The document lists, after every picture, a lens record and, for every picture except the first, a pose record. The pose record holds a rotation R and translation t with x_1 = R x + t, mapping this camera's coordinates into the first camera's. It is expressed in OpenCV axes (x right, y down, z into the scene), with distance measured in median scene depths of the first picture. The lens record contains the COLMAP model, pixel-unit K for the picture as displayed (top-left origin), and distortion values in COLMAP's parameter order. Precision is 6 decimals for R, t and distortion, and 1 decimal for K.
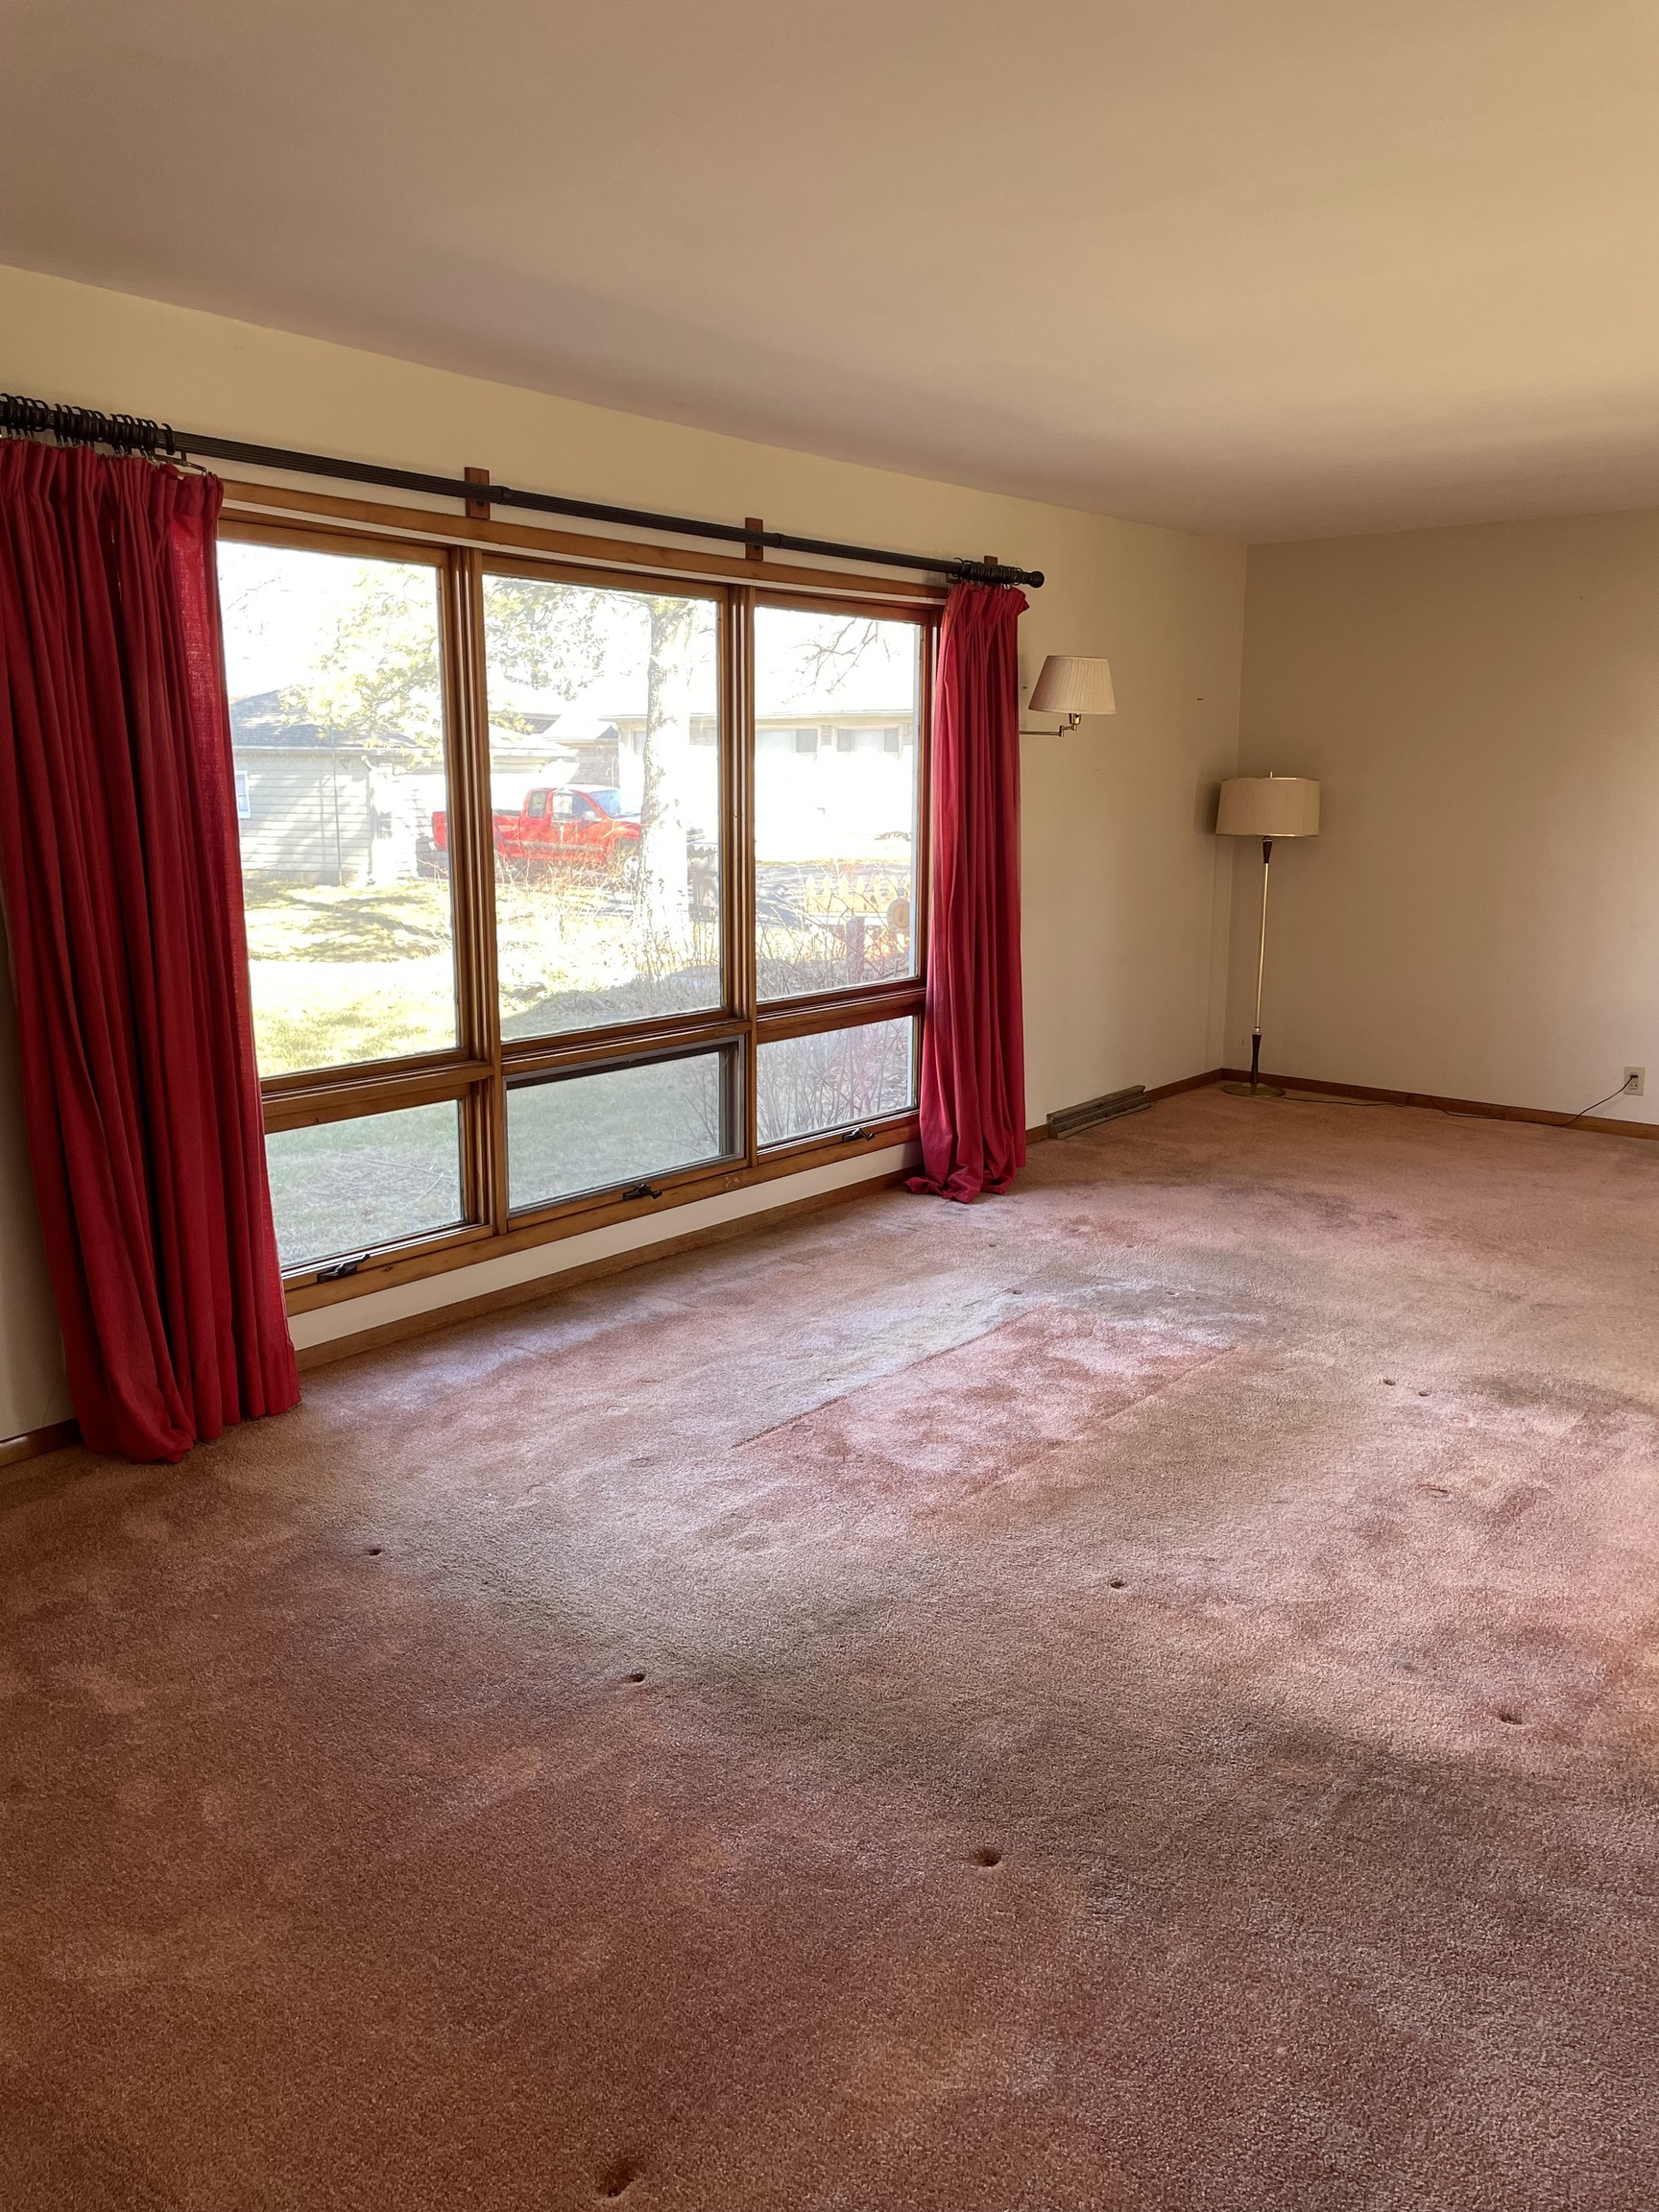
lens RADIAL K [[1669.0, 0, 834.8], [0, 1669.0, 1068.0], [0, 0, 1]] dist [0.131736, -0.136323]
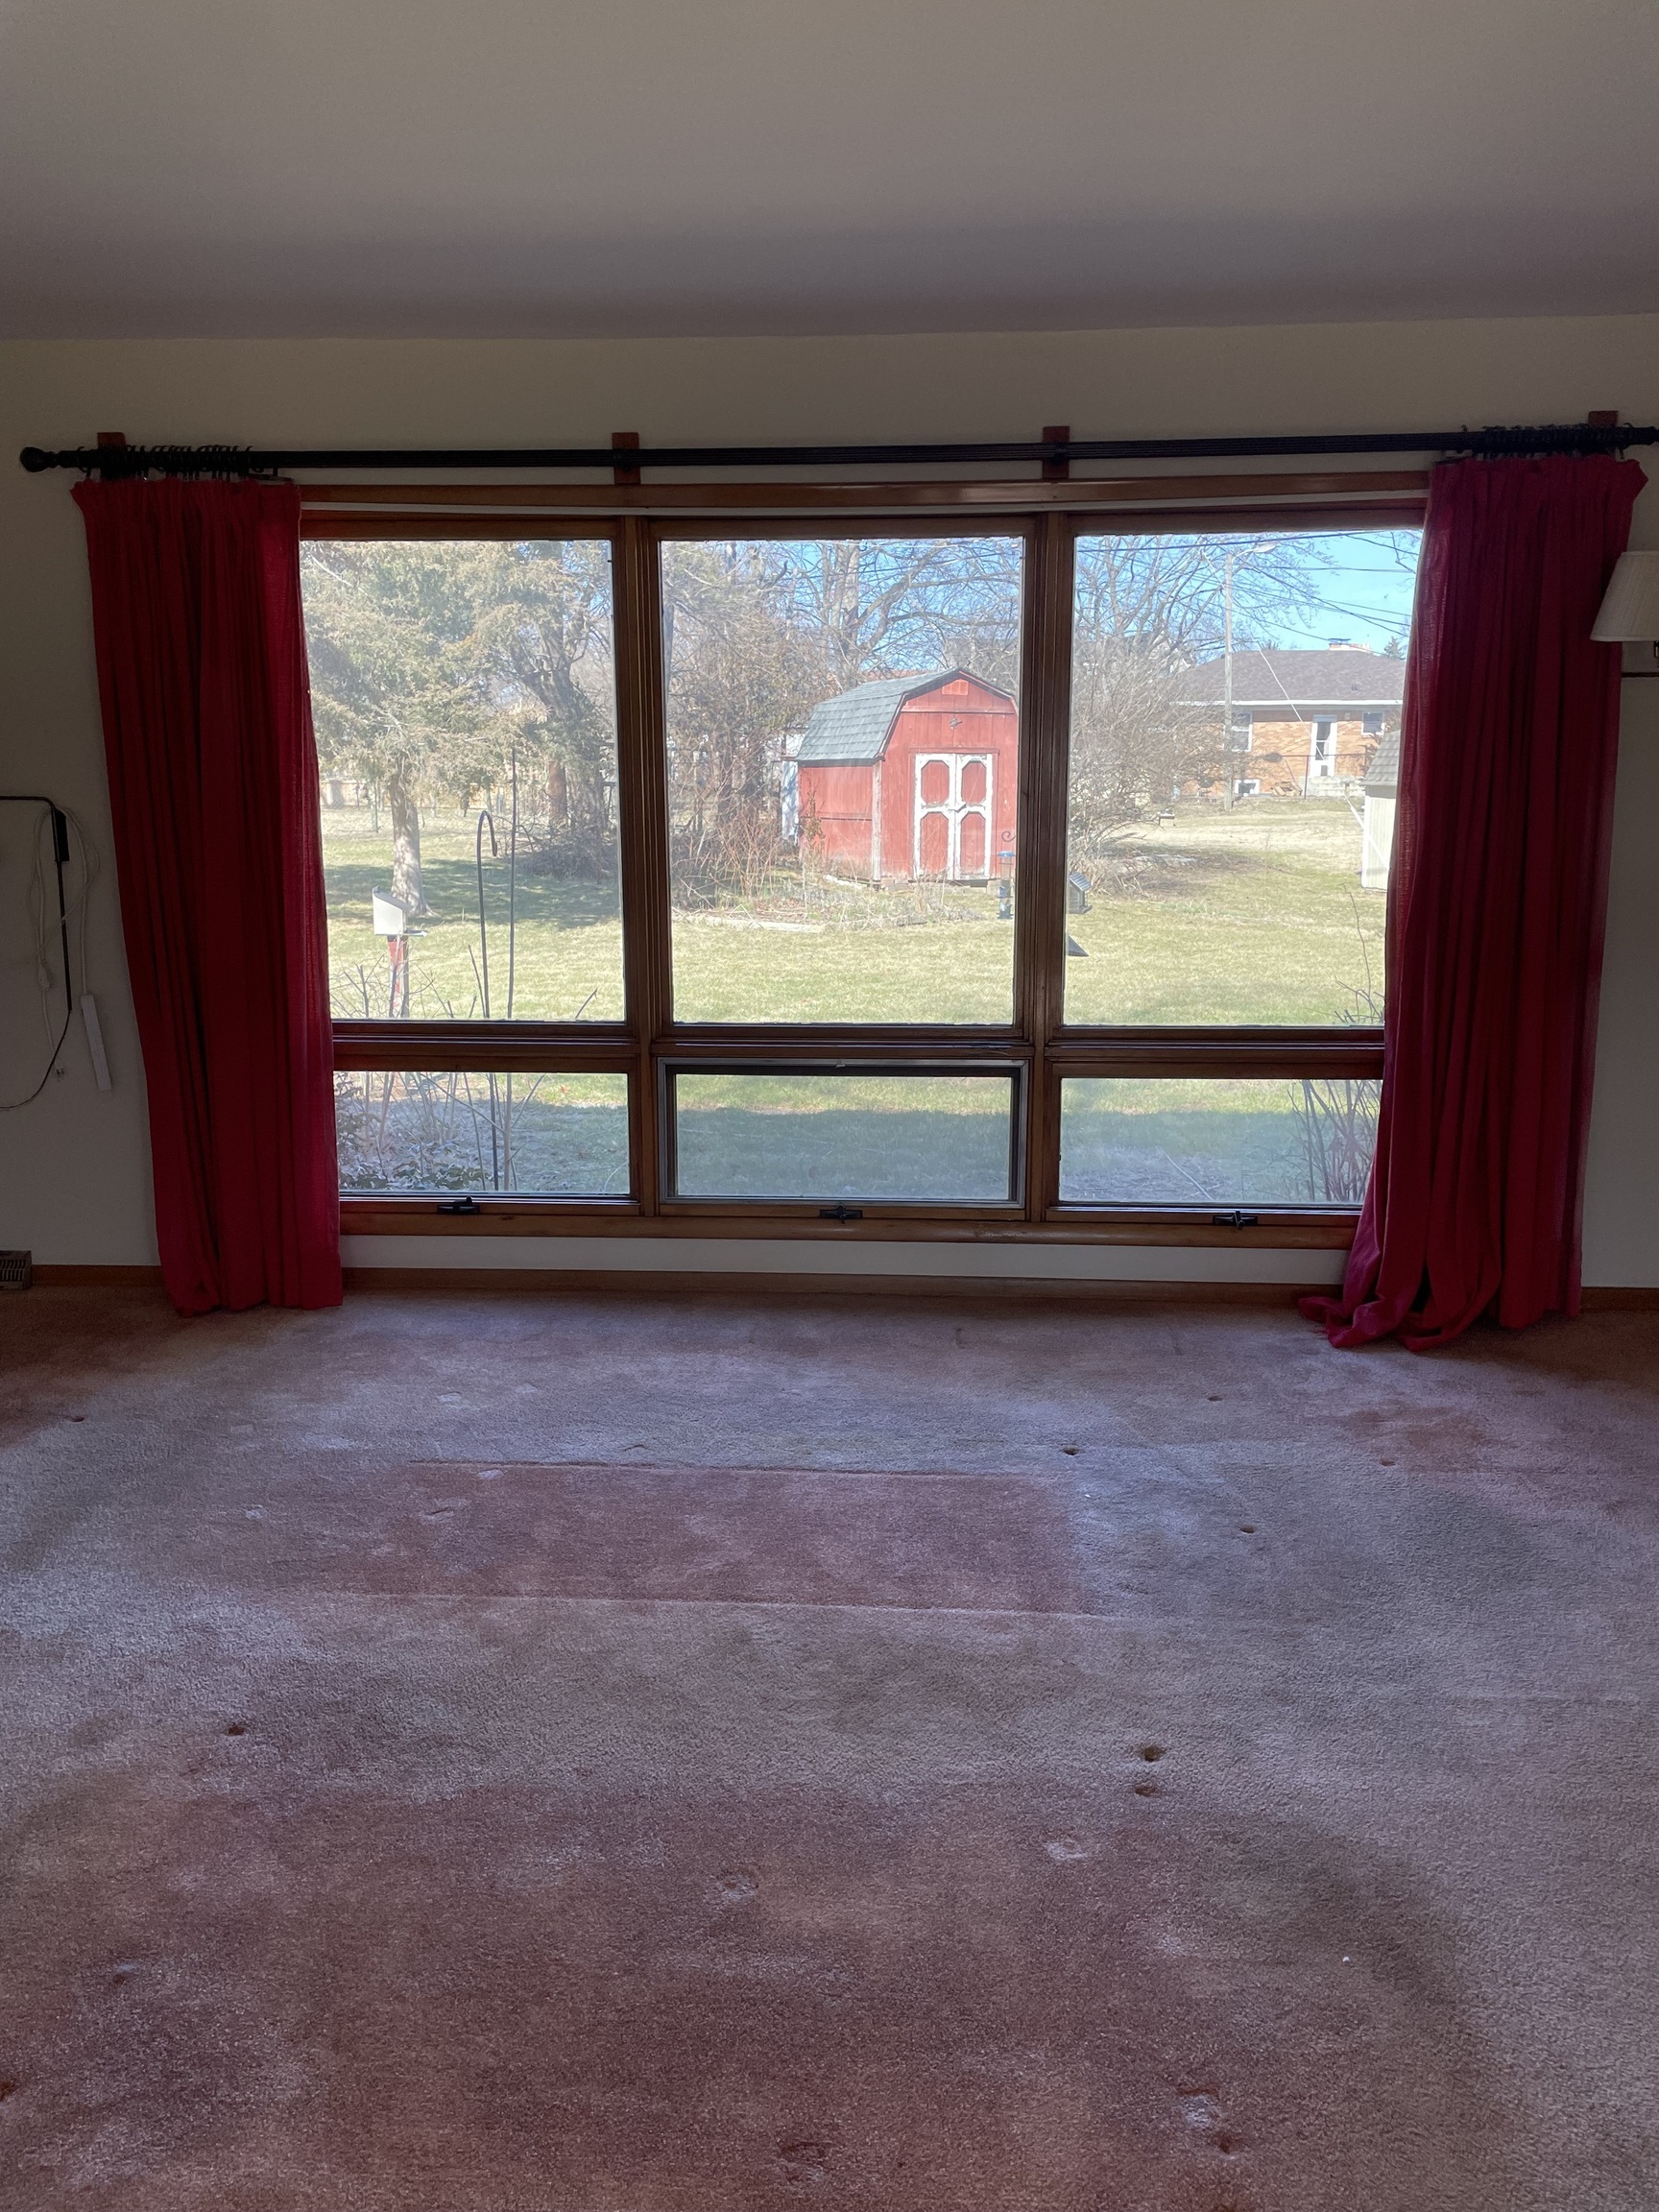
lens RADIAL K [[1669.0, 0, 834.8], [0, 1669.0, 1068.0], [0, 0, 1]] dist [0.131736, -0.136323]
pose [[0.587568, 0.132058, -0.798326, 0.693222], [-0.138602, 0.988437, 0.061496, -0.068021], [0.797216, 0.074516, 0.599078, 0.539085]]
